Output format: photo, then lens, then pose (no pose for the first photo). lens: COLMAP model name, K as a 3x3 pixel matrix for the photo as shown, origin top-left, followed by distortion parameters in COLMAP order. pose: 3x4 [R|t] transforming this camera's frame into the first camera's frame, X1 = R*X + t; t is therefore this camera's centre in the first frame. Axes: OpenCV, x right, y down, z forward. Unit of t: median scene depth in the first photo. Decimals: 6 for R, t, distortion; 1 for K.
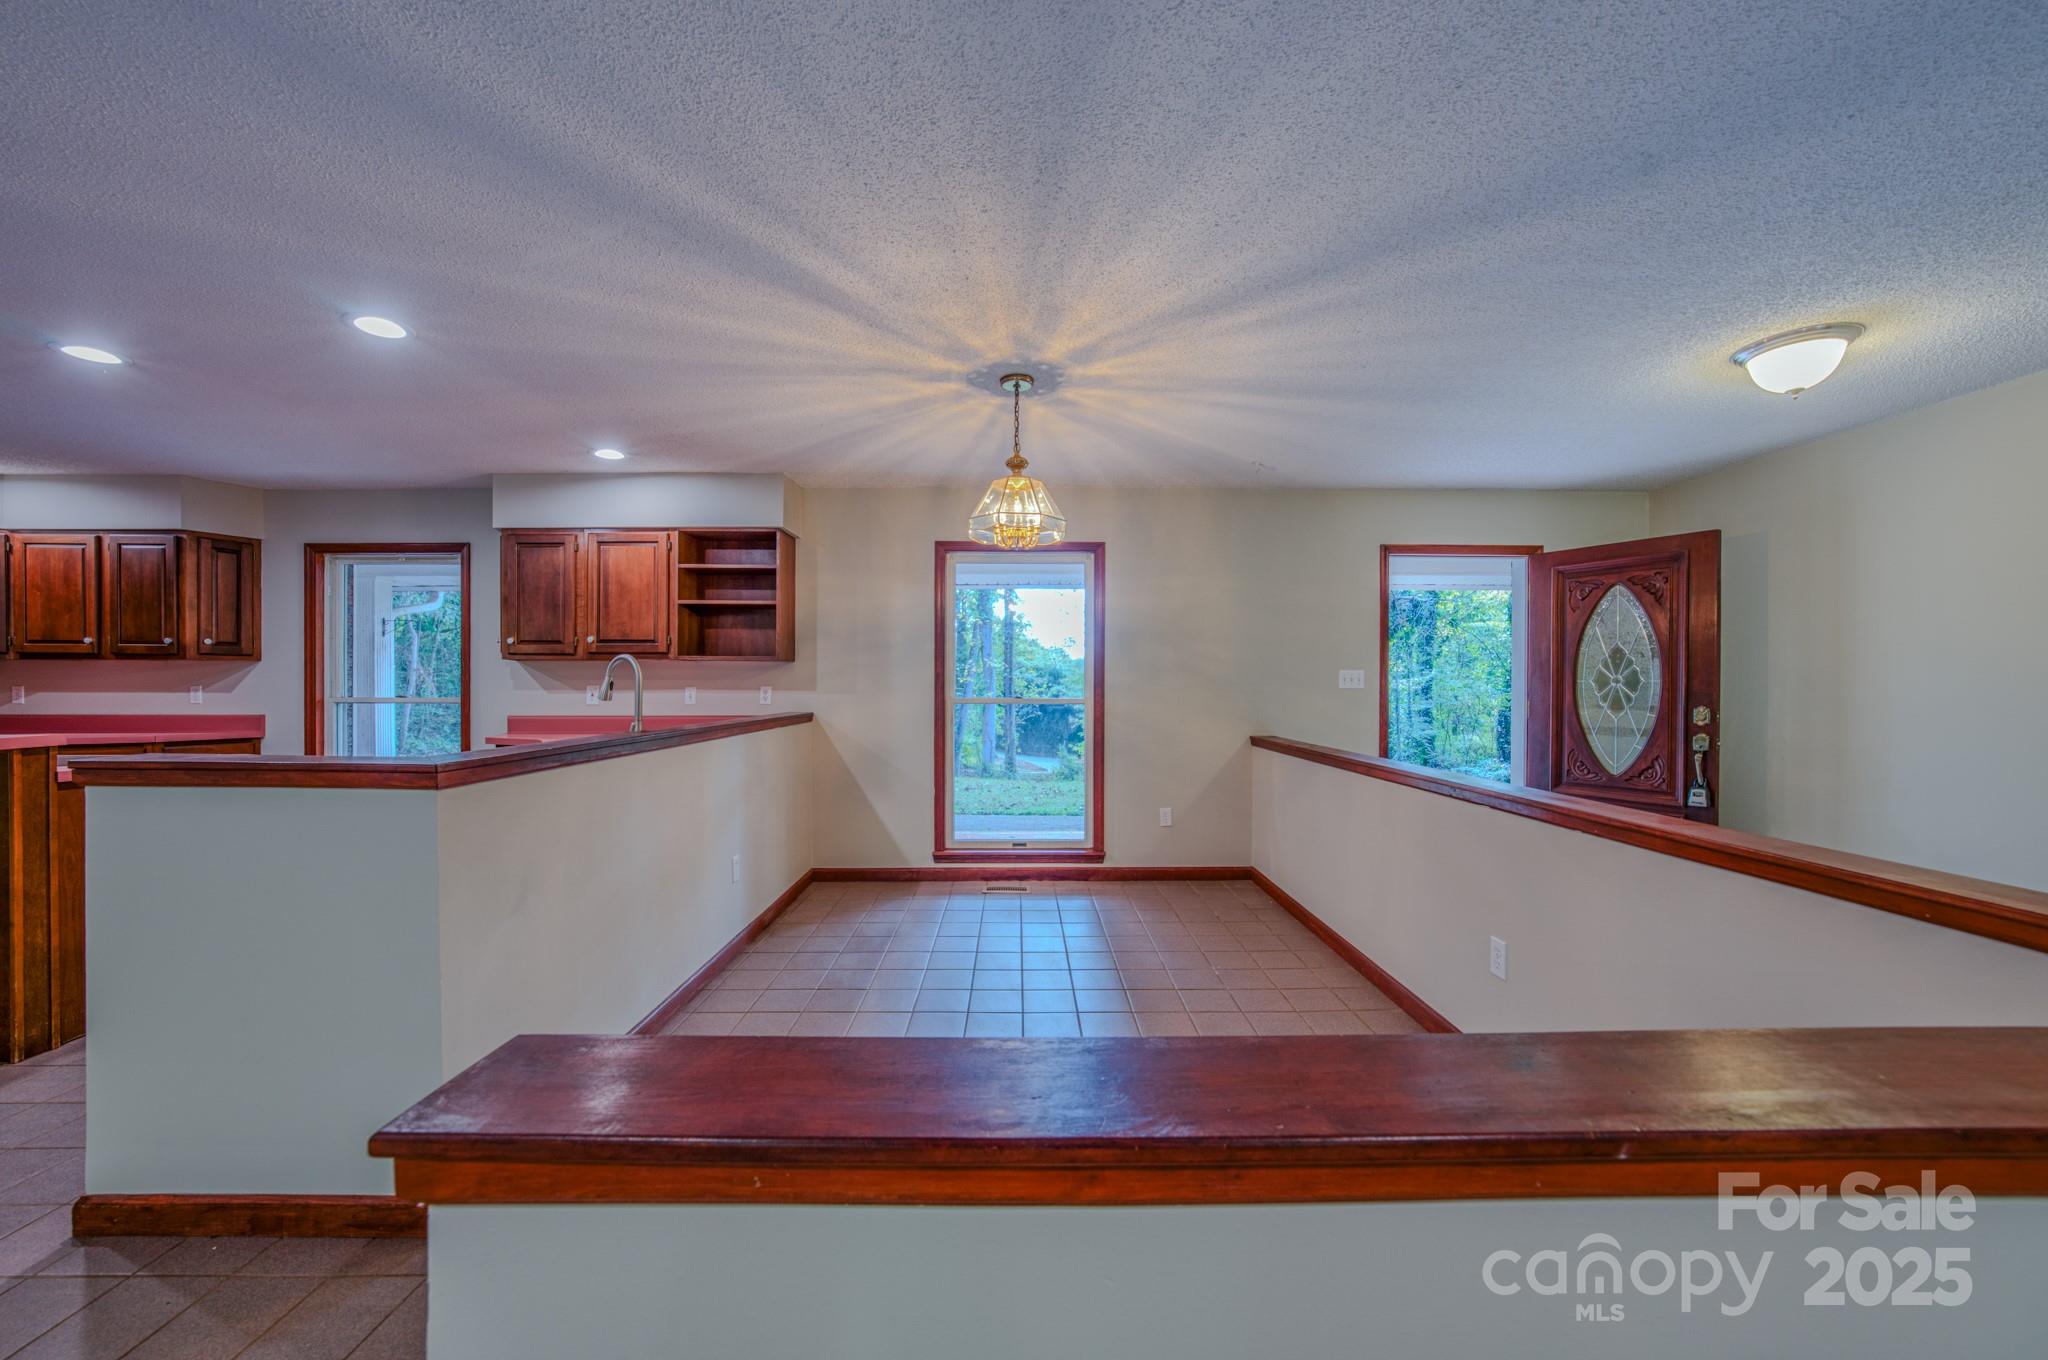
lens RADIAL K [[733.0, 0, 1027.7], [0, 733.0, 687.8], [0, 0, 1]] dist [-0.026460, 0.006355]
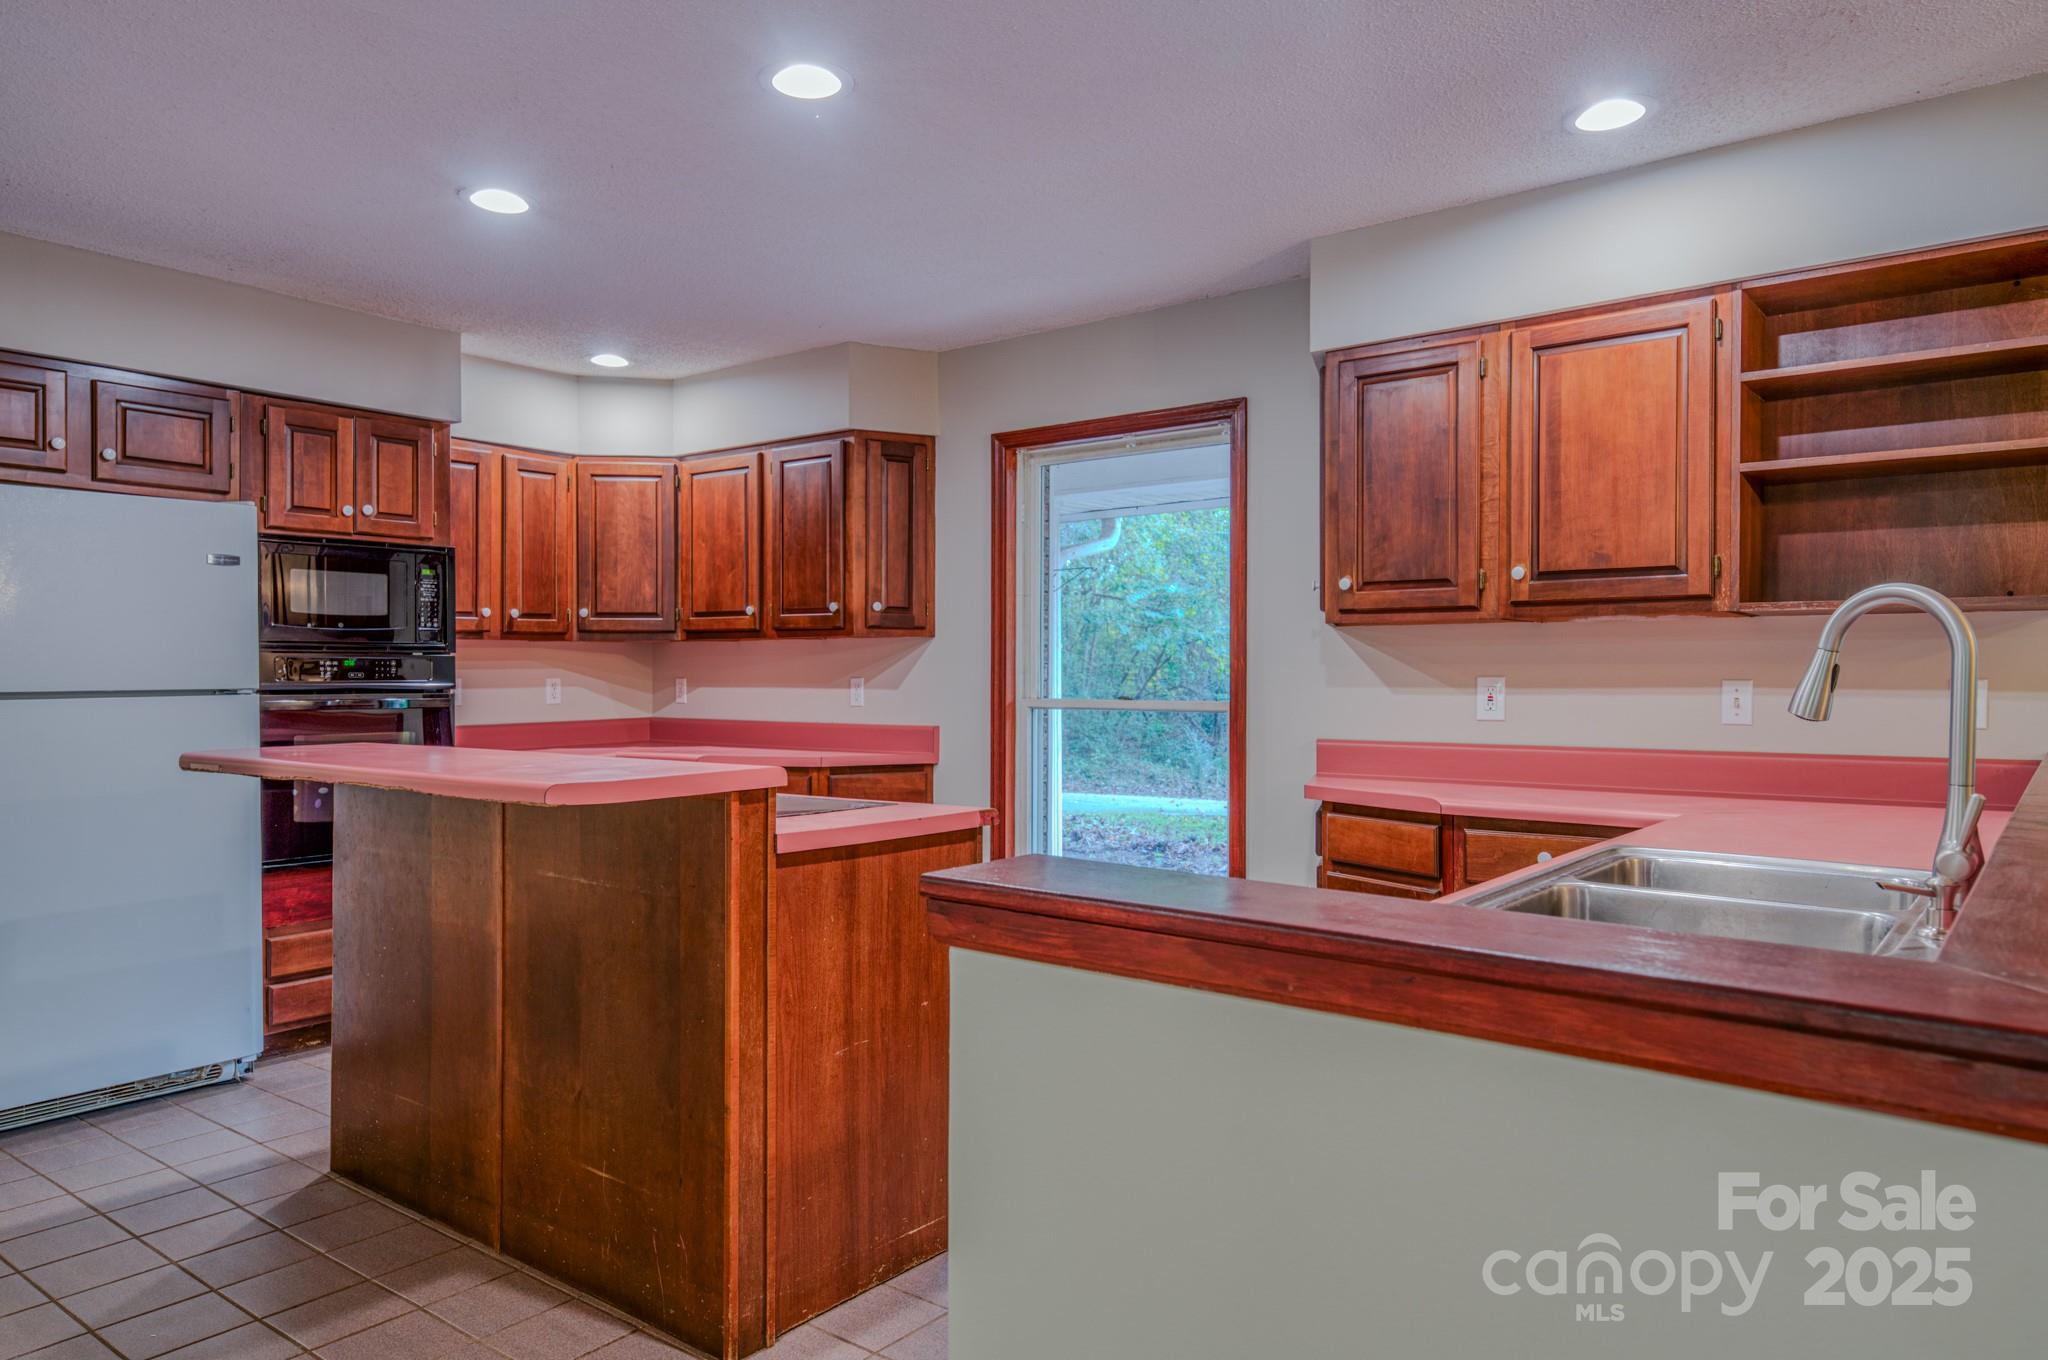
lens RADIAL K [[1318.8, 0, 1025.6], [0, 1318.8, 671.9], [0, 0, 1]] dist [0.021245, 0.001982]
pose [[0.781025, -0.003112, -0.624492, -0.333931], [-0.002367, 0.999966, -0.007944, 0.000637], [0.624496, 0.007683, 0.780990, 0.189149]]
